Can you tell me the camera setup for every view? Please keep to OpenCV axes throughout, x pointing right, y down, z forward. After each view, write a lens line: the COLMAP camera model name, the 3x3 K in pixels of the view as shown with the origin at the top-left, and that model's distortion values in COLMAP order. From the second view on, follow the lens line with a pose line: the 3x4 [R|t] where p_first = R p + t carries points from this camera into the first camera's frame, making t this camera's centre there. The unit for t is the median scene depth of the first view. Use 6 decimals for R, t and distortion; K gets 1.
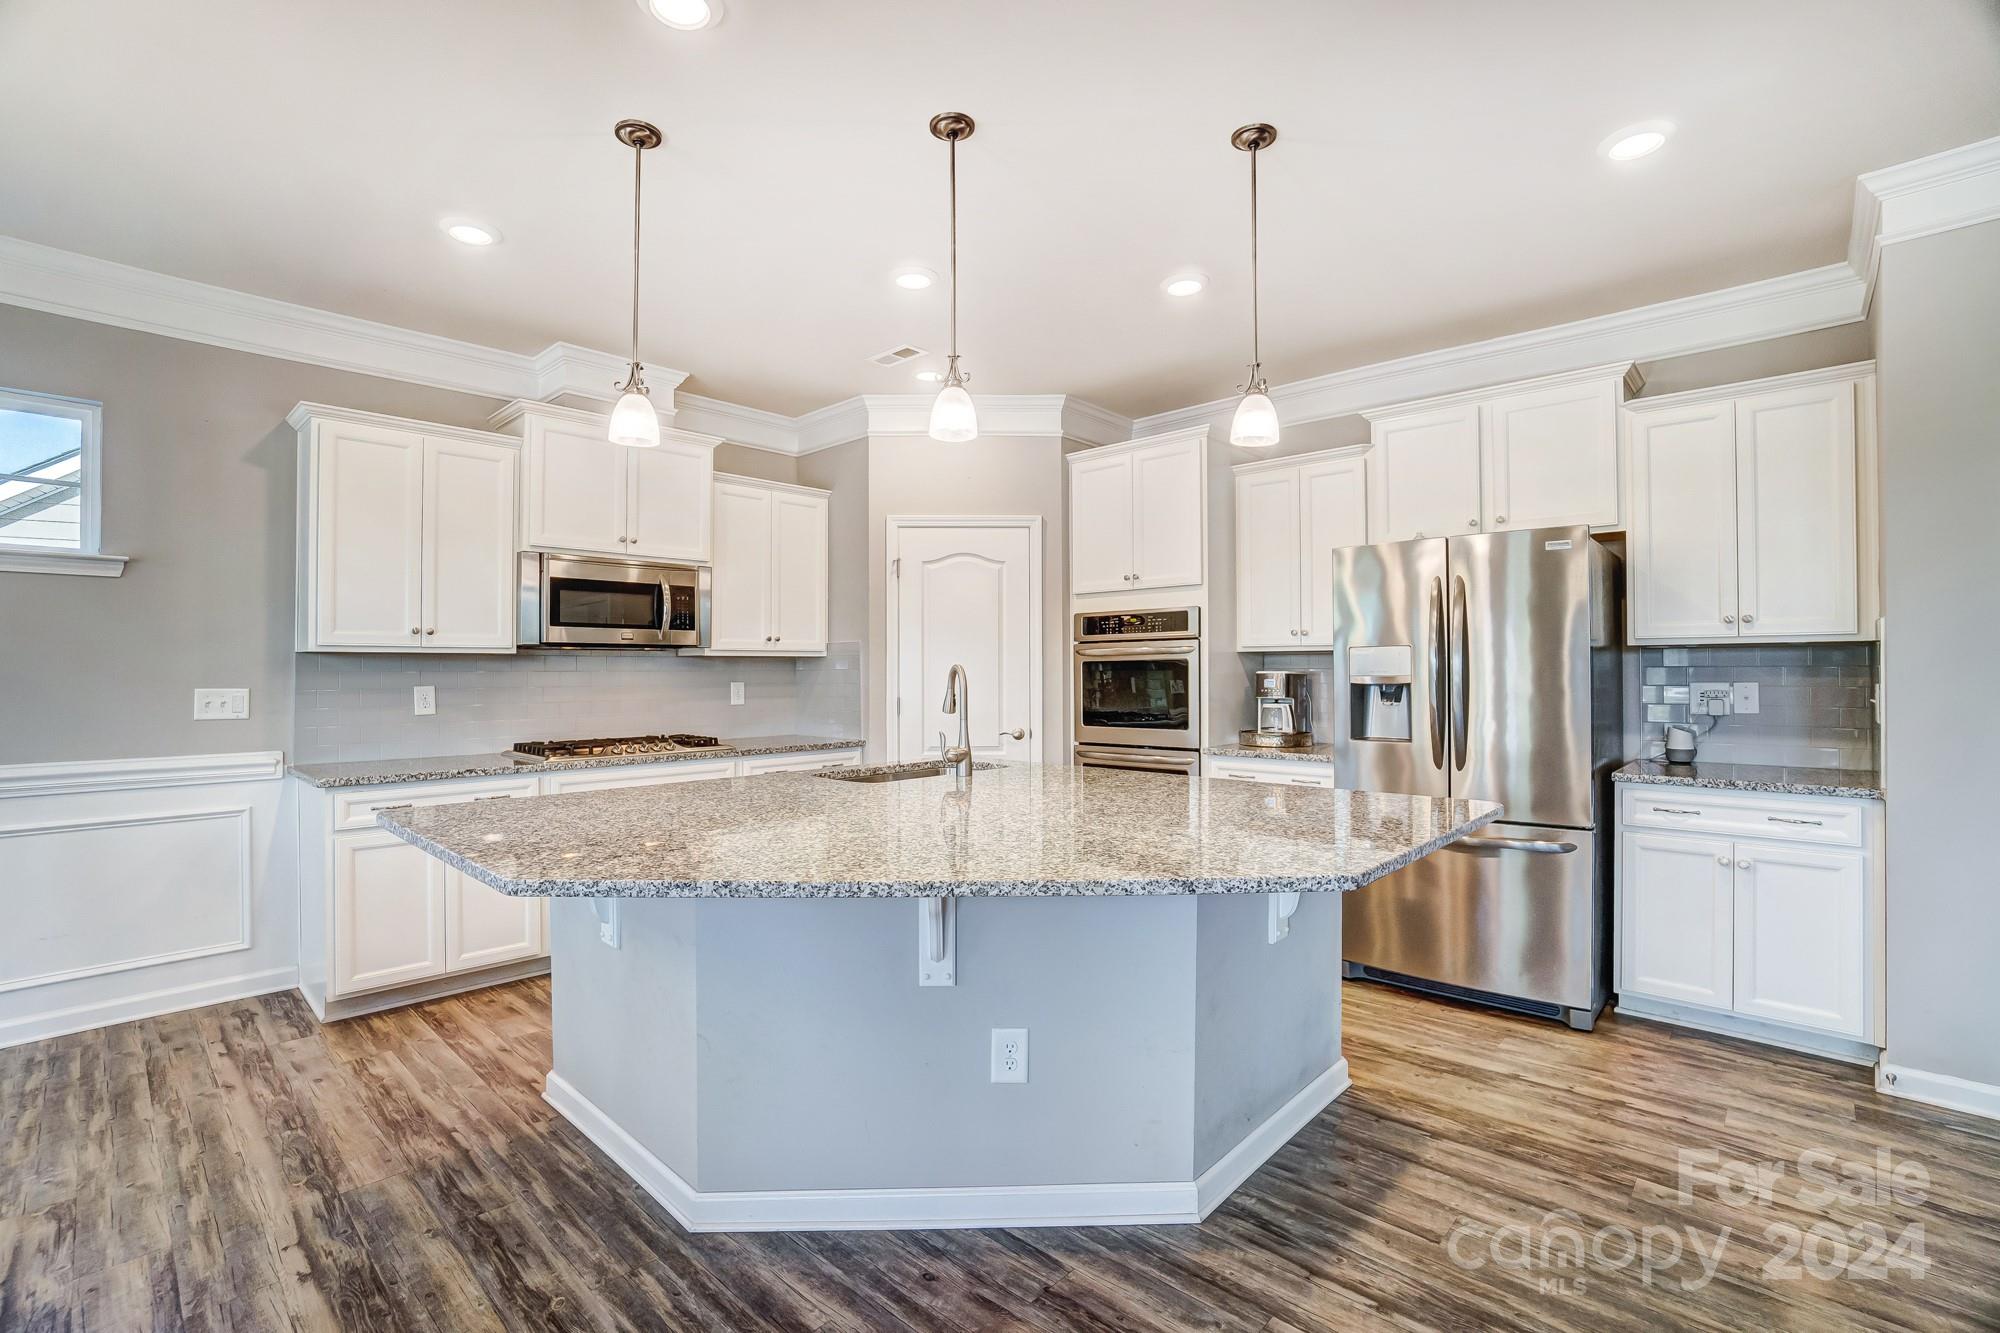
lens RADIAL K [[888.5, 0, 989.4], [0, 888.5, 662.7], [0, 0, 1]] dist [-0.064495, 0.023090]
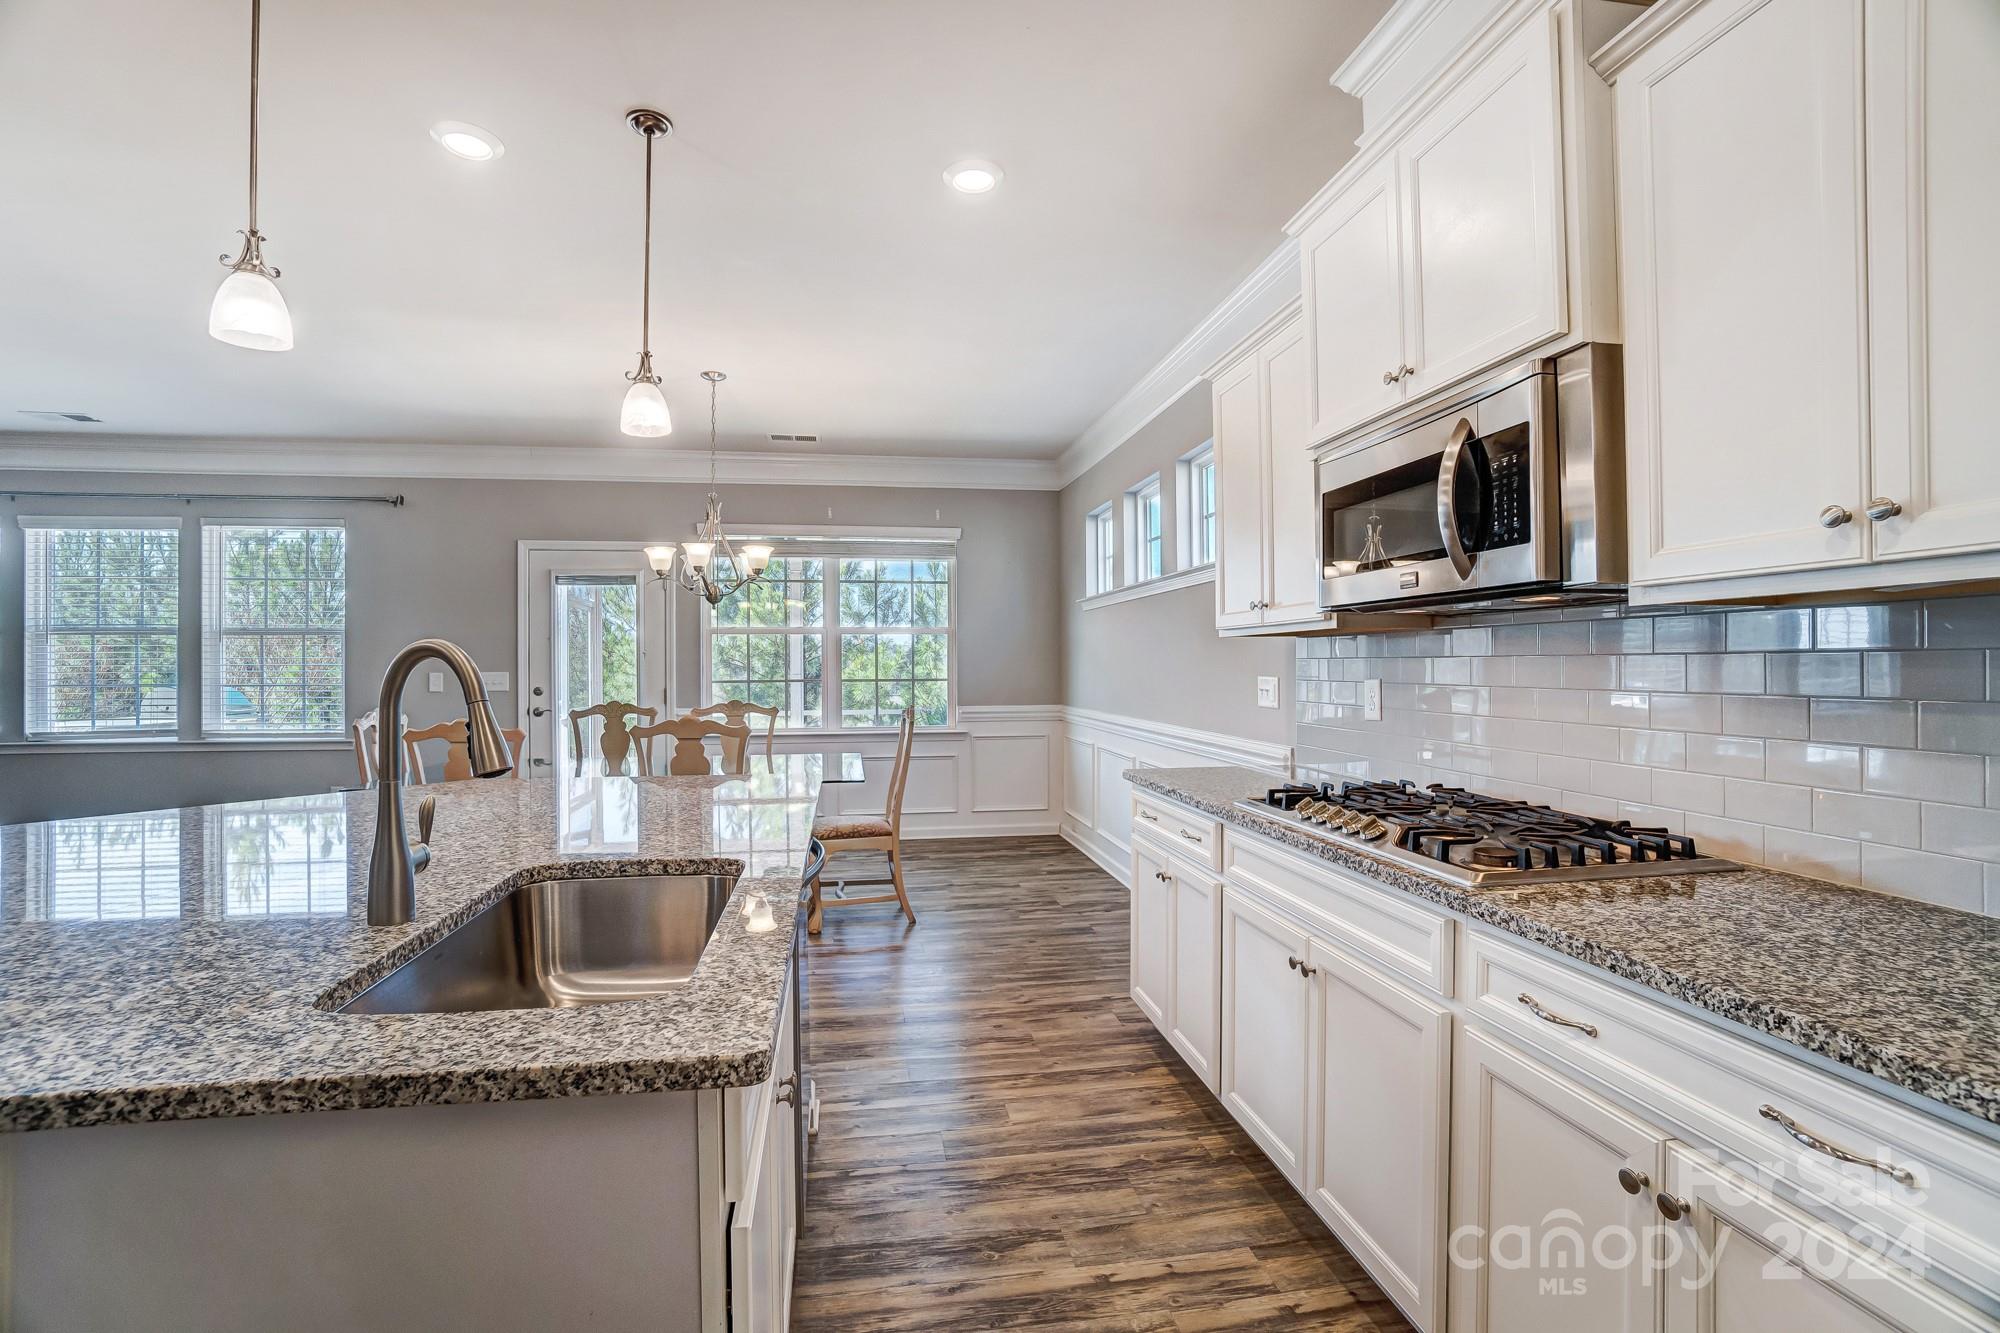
lens RADIAL K [[890.9, 0, 987.0], [0, 890.9, 661.5], [0, 0, 1]] dist [-0.064544, 0.026918]
pose [[-0.608904, 0.001106, -0.793243, 0.107536], [0.011741, 0.999902, -0.007618, 0.015950], [0.793157, -0.013953, -0.608857, 1.322173]]
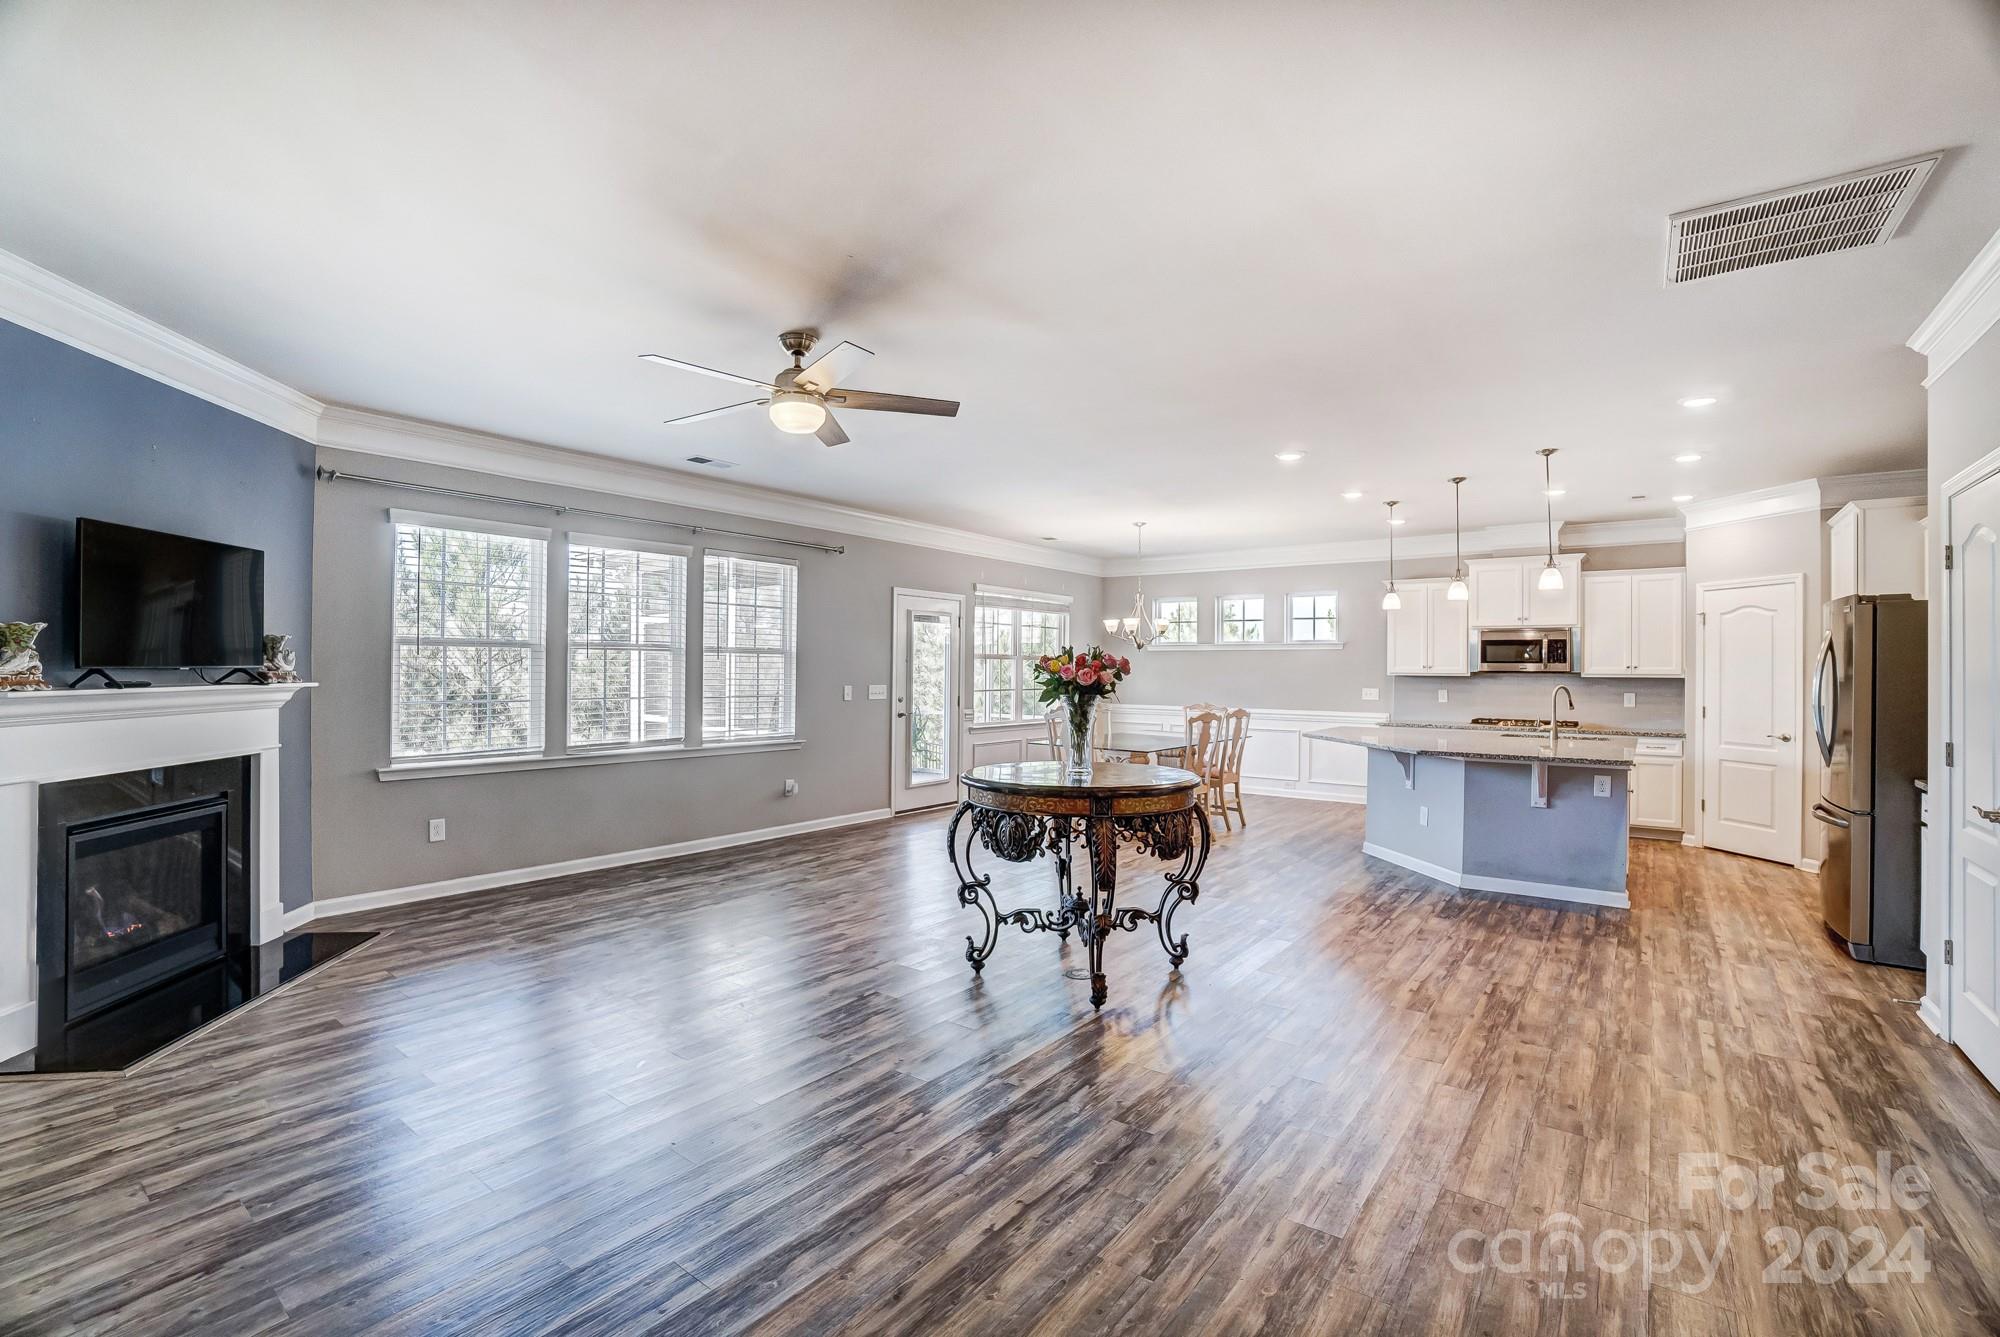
lens RADIAL K [[888.5, 0, 989.4], [0, 888.5, 664.7], [0, 0, 1]] dist [-0.064495, 0.023090]
pose [[0.102171, -0.001932, -0.994765, 1.674376], [-0.001249, 0.999997, -0.002070, -0.036303], [0.994766, 0.001454, 0.102168, -0.459676]]
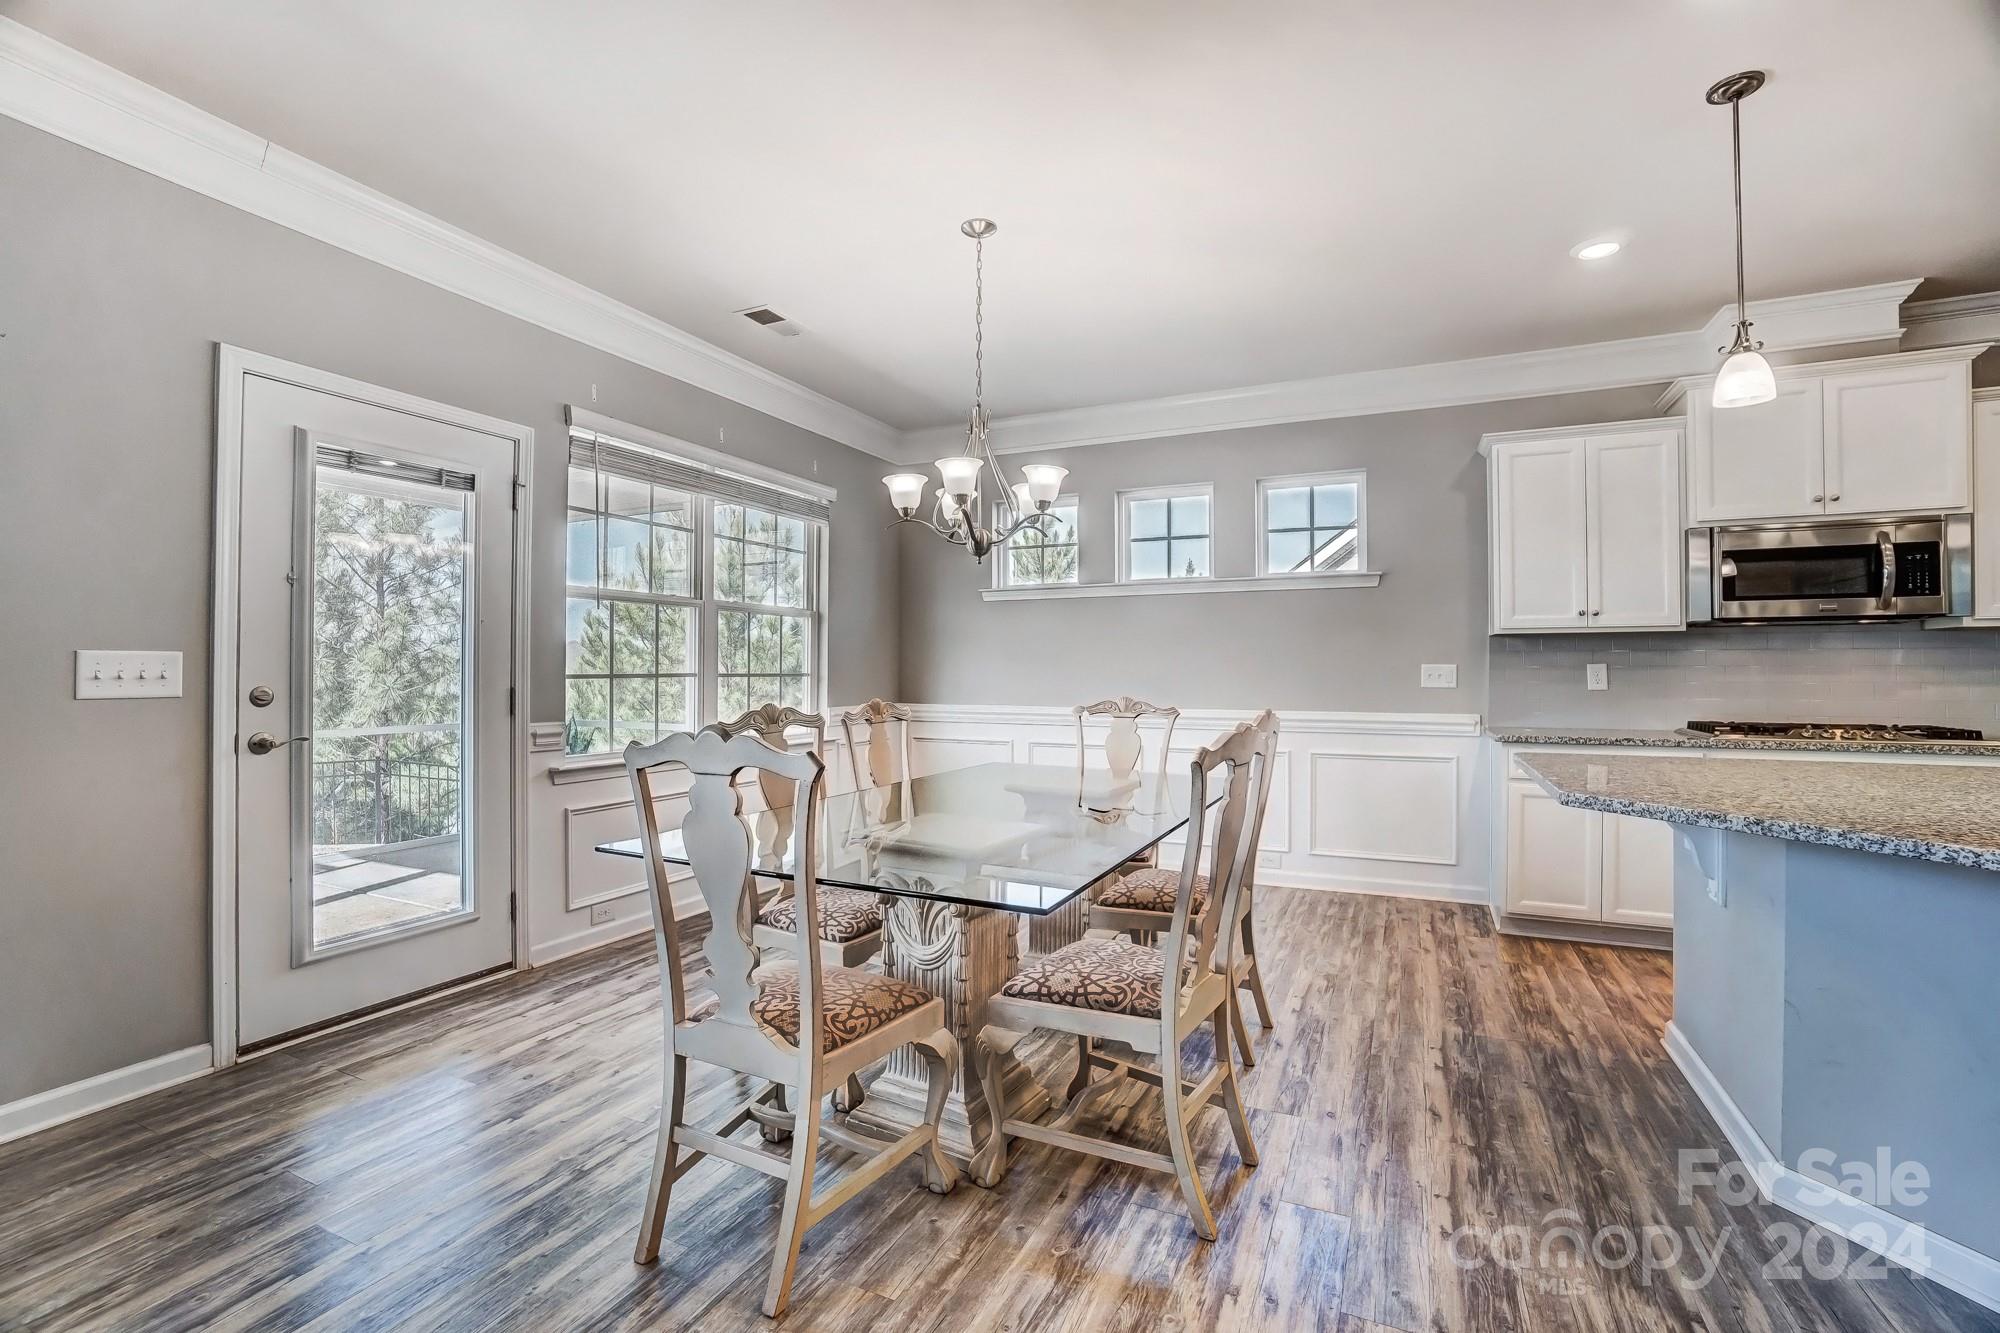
lens RADIAL K [[888.5, 0, 989.4], [0, 888.5, 662.7], [0, 0, 1]] dist [-0.064495, 0.023090]
pose [[0.306482, -0.006633, -0.951853, 0.172671], [0.005946, 0.999970, -0.005054, 0.029663], [0.951858, -0.004111, 0.306512, -0.073896]]
